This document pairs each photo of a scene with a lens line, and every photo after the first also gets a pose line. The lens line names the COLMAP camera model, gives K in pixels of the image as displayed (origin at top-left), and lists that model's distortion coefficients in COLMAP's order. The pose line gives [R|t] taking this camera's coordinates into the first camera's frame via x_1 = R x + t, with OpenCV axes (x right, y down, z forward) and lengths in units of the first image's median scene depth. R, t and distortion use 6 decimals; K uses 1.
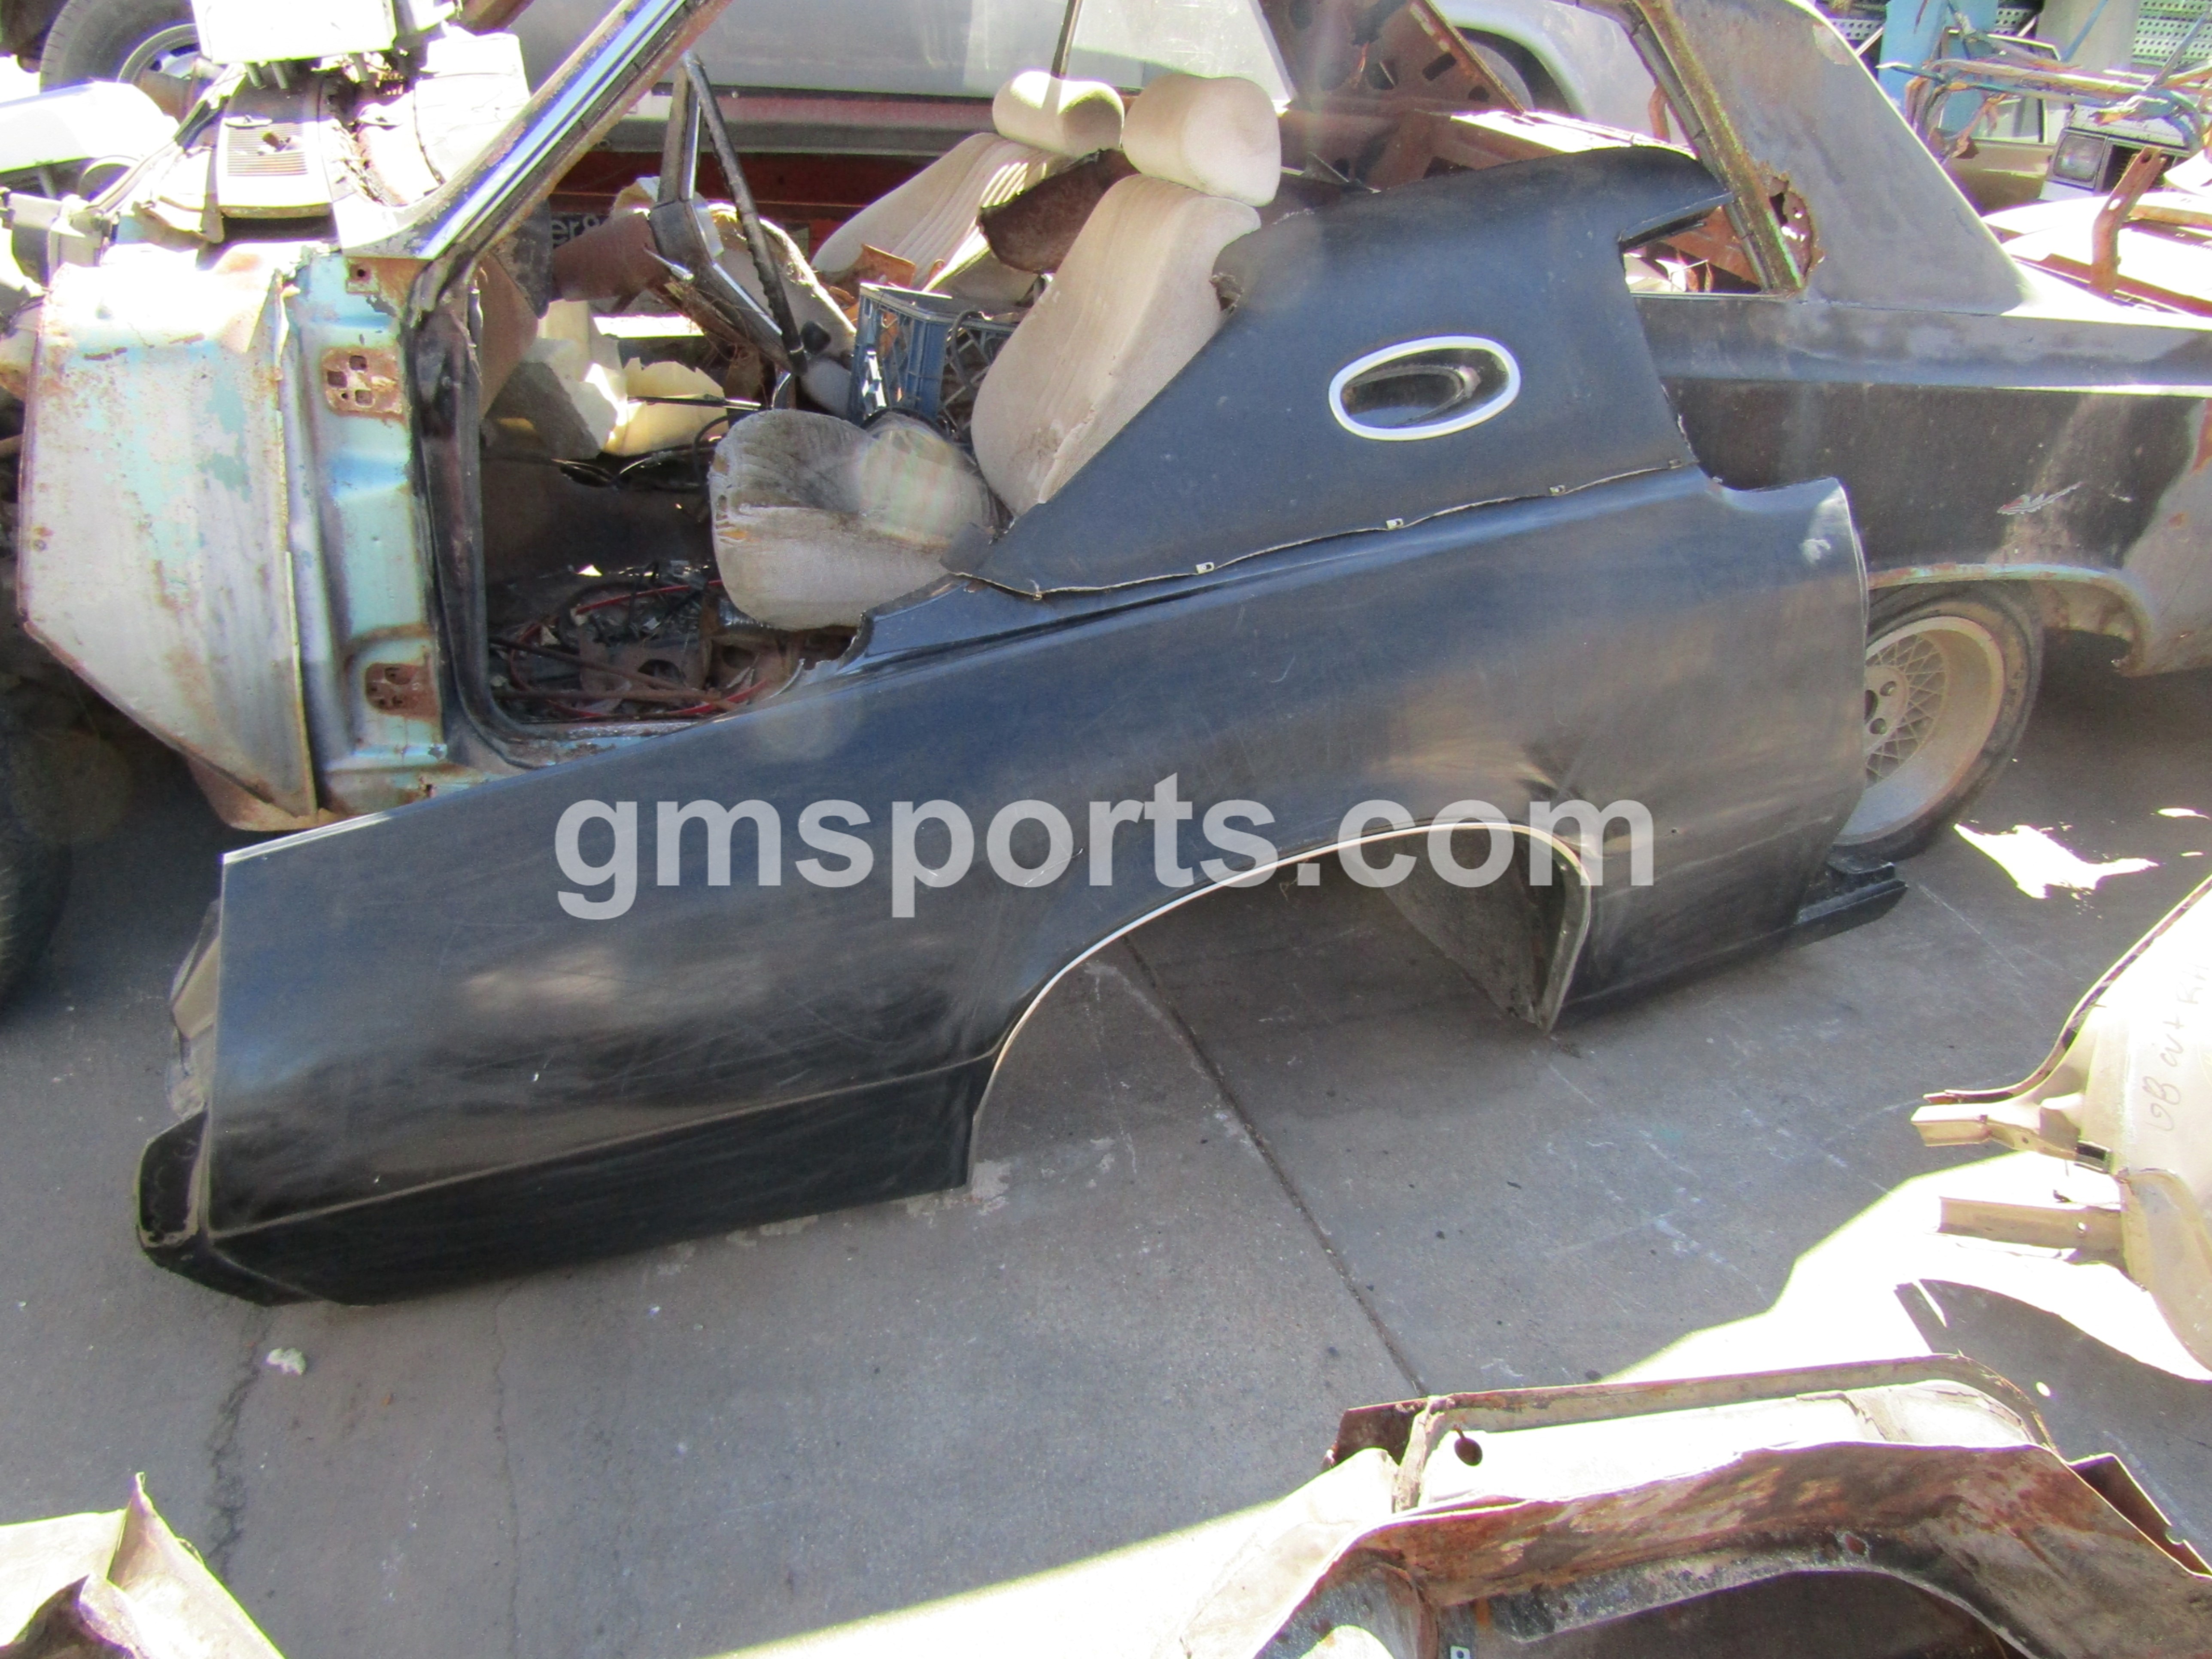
lens RADIAL K [[1573.3, 0, 1115.9], [0, 1573.3, 843.6], [0, 0, 1]] dist [-0.012490, 0.000417]
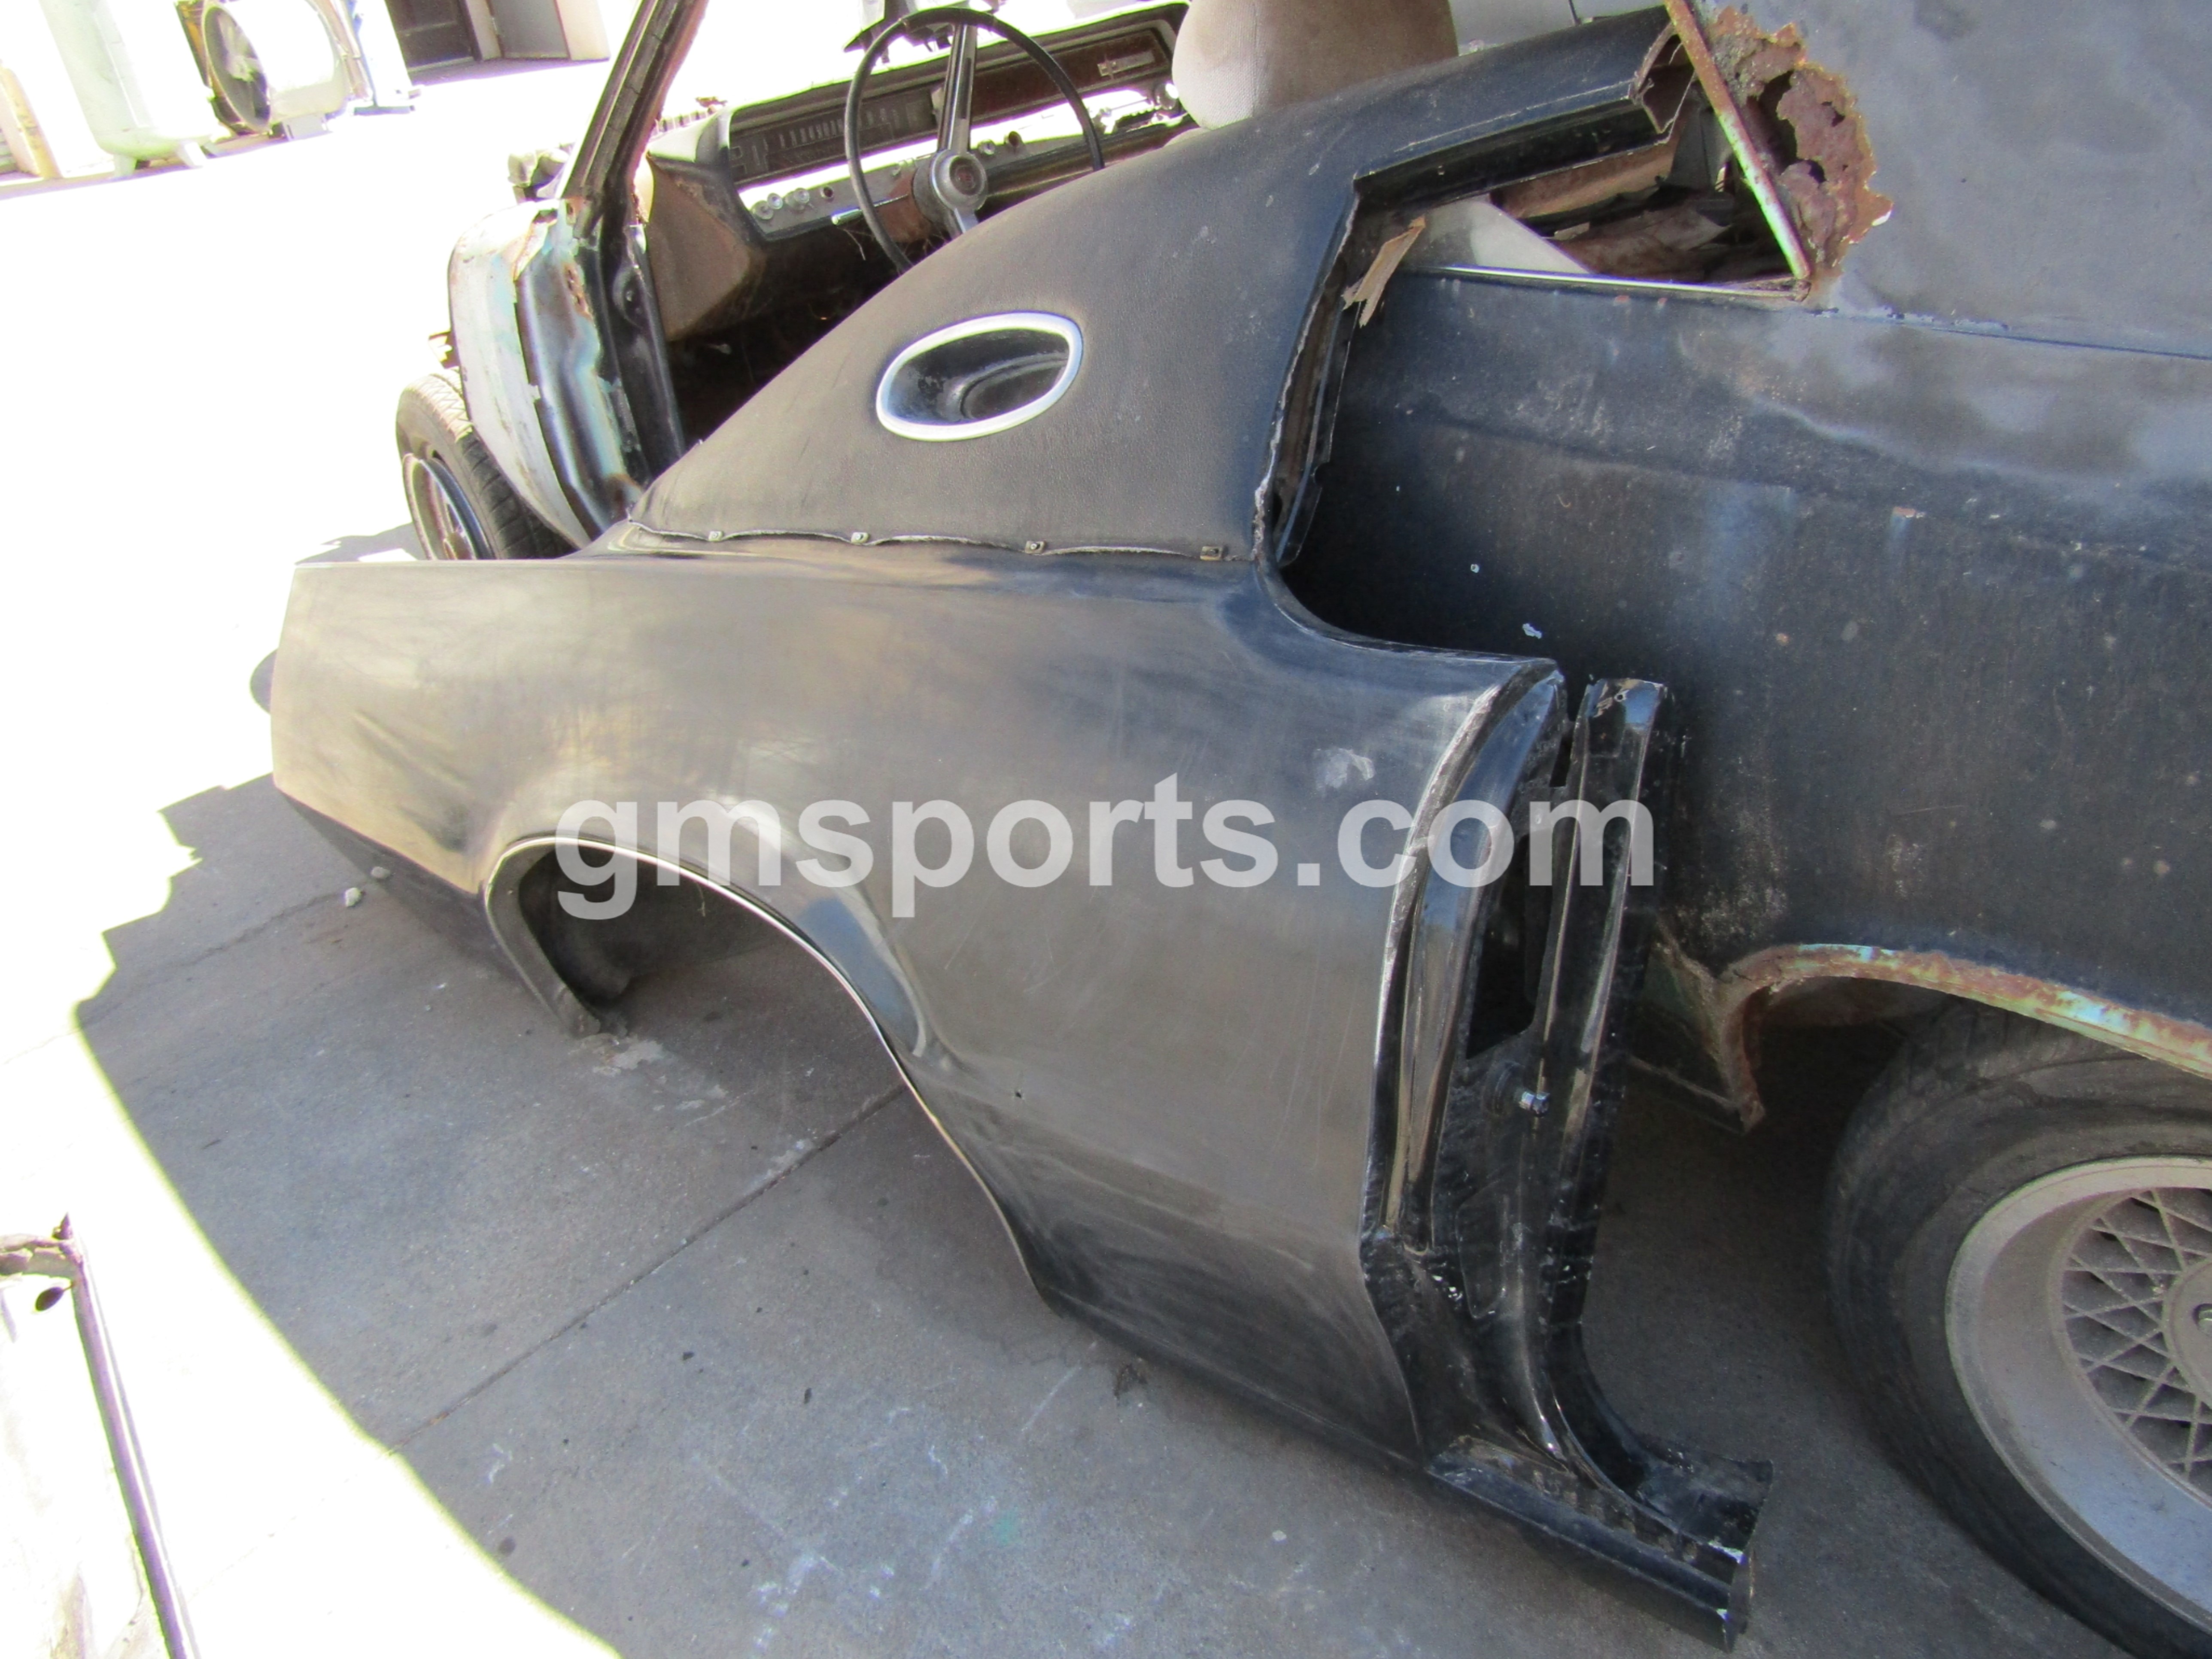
lens RADIAL K [[1574.1, 0, 1106.1], [0, 1574.1, 846.7], [0, 0, 1]] dist [-0.011896, 0.002956]
pose [[0.394715, 0.349693, -0.849656, 0.974250], [-0.336127, 0.915597, 0.220681, -0.283484], [0.855113, 0.198486, 0.478941, 0.769254]]
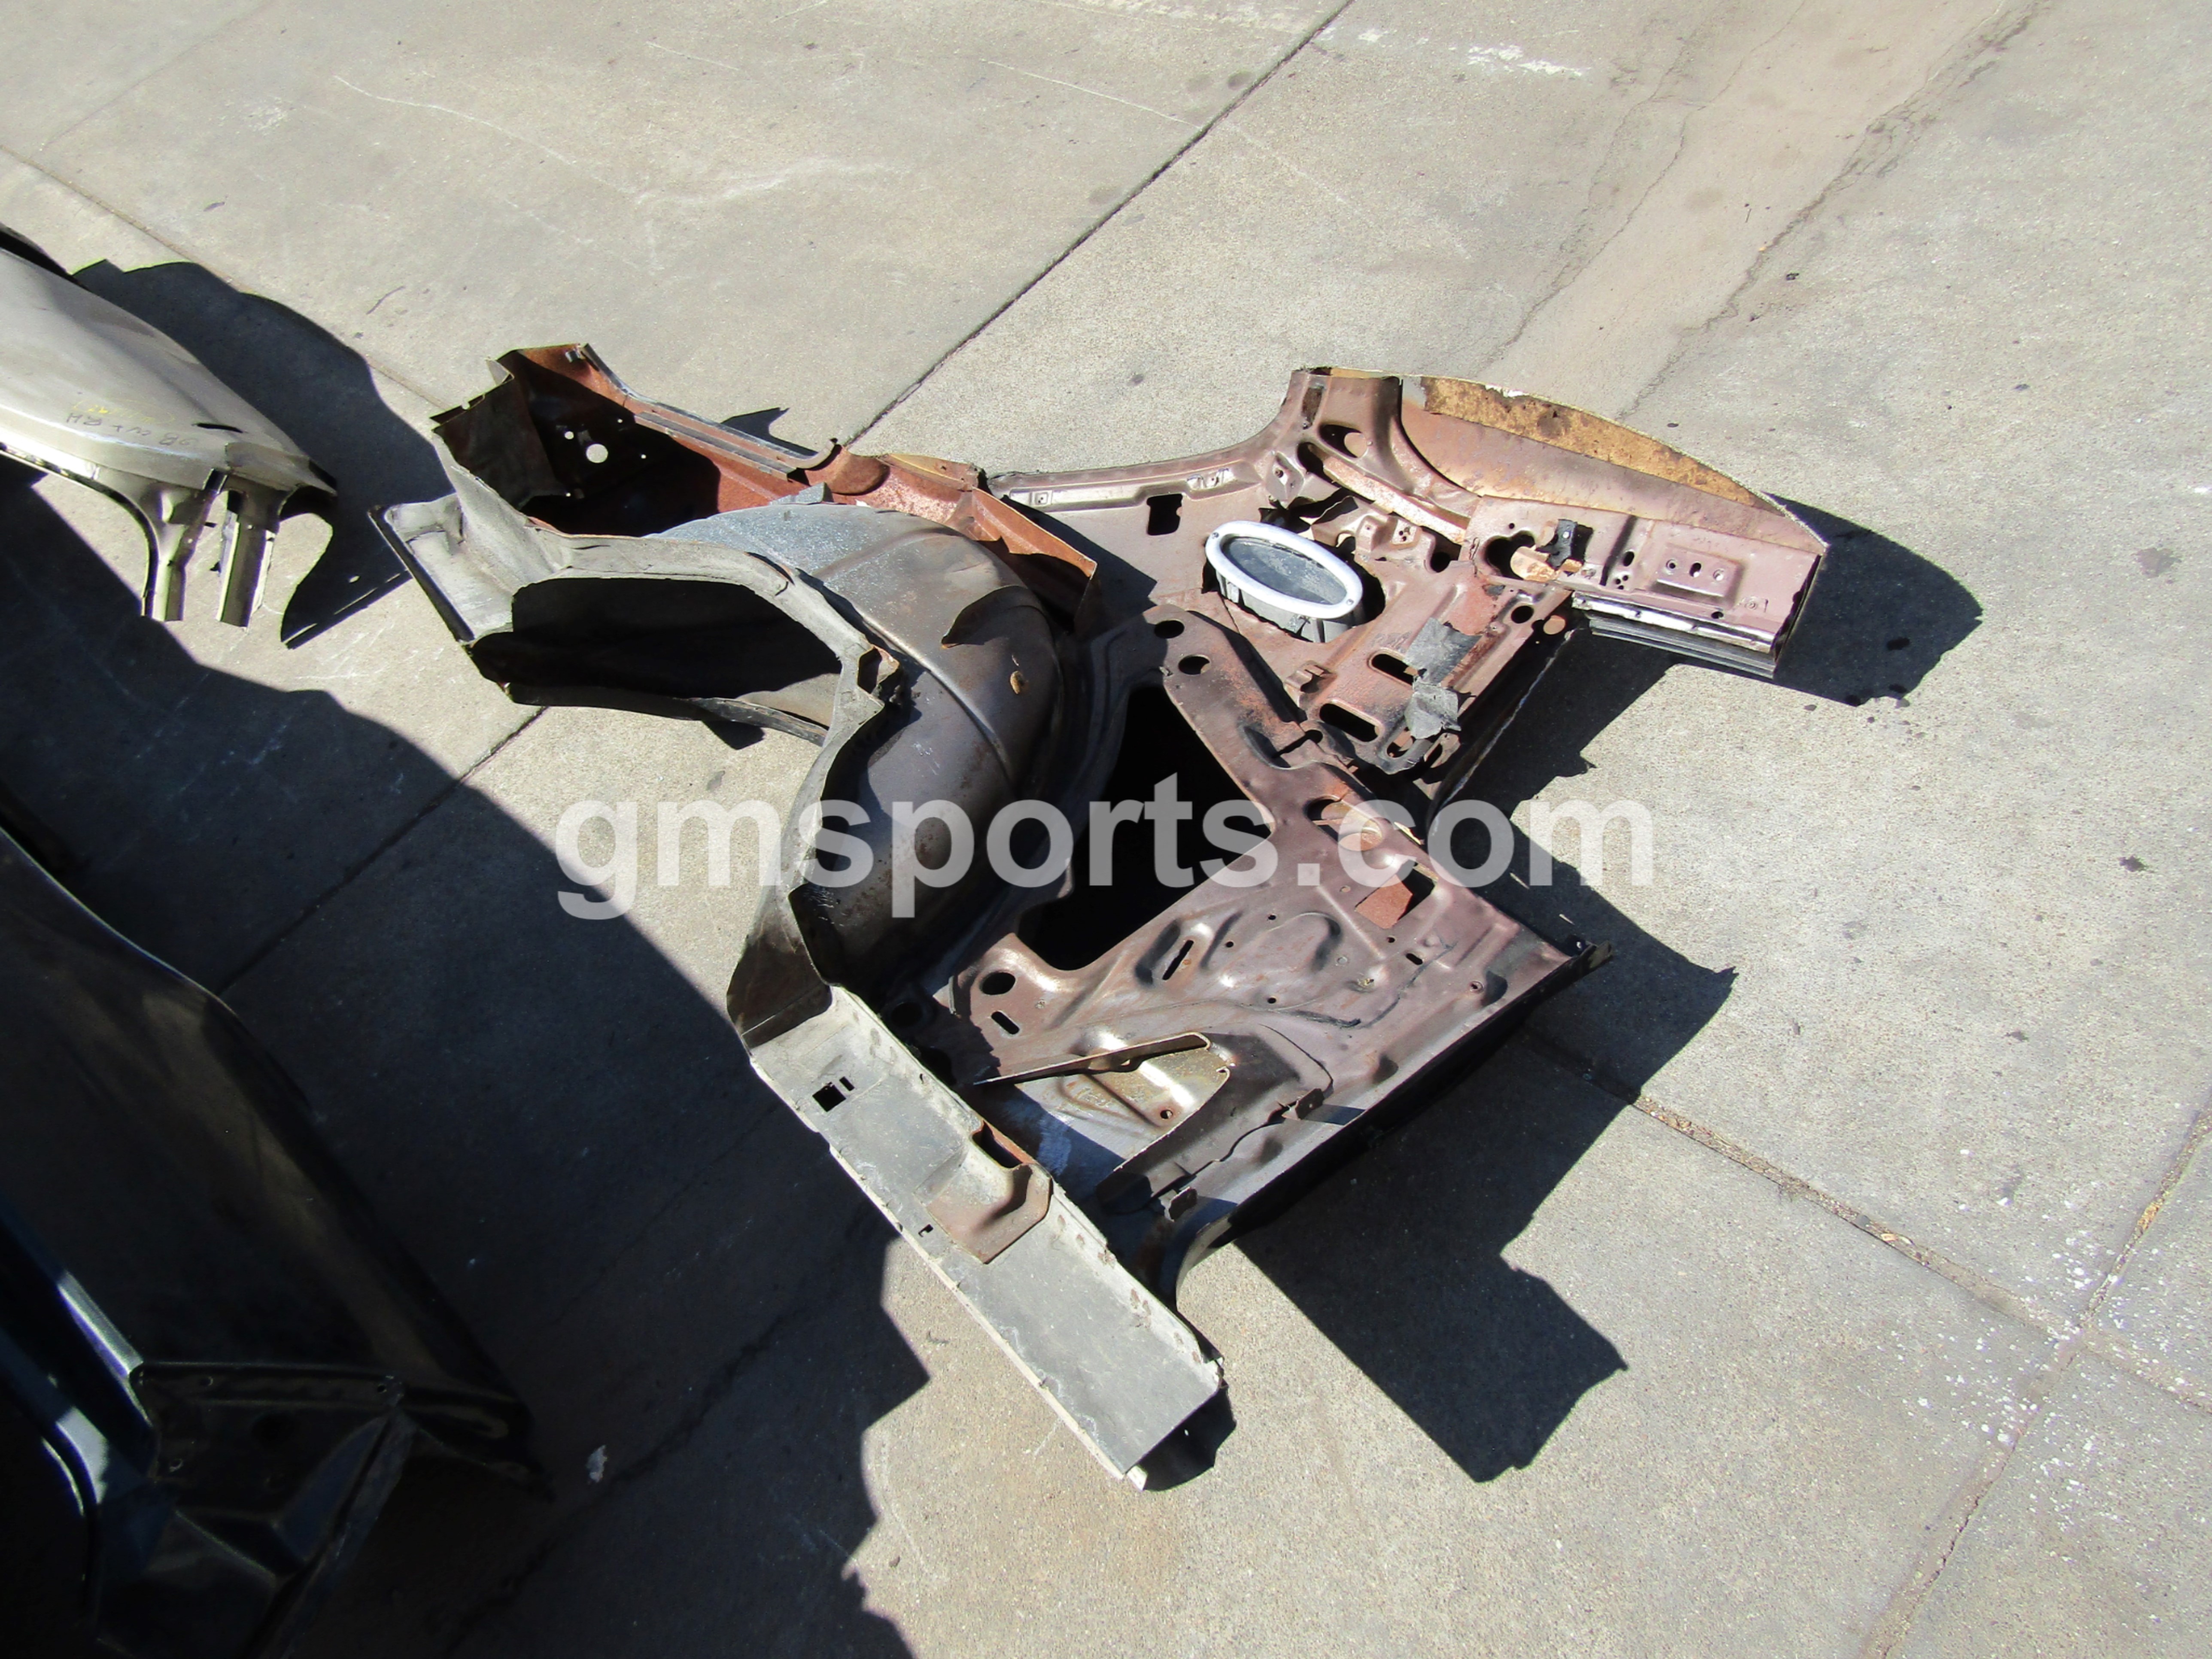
lens RADIAL K [[1563.7, 0, 1108.8], [0, 1563.7, 801.8], [0, 0, 1]] dist [-0.011973, -0.000899]
pose [[-0.427720, -0.688556, 0.585616, -0.868873], [0.669398, 0.194078, 0.717105, -0.250215], [-0.607422, 0.698730, 0.377907, 0.055745]]
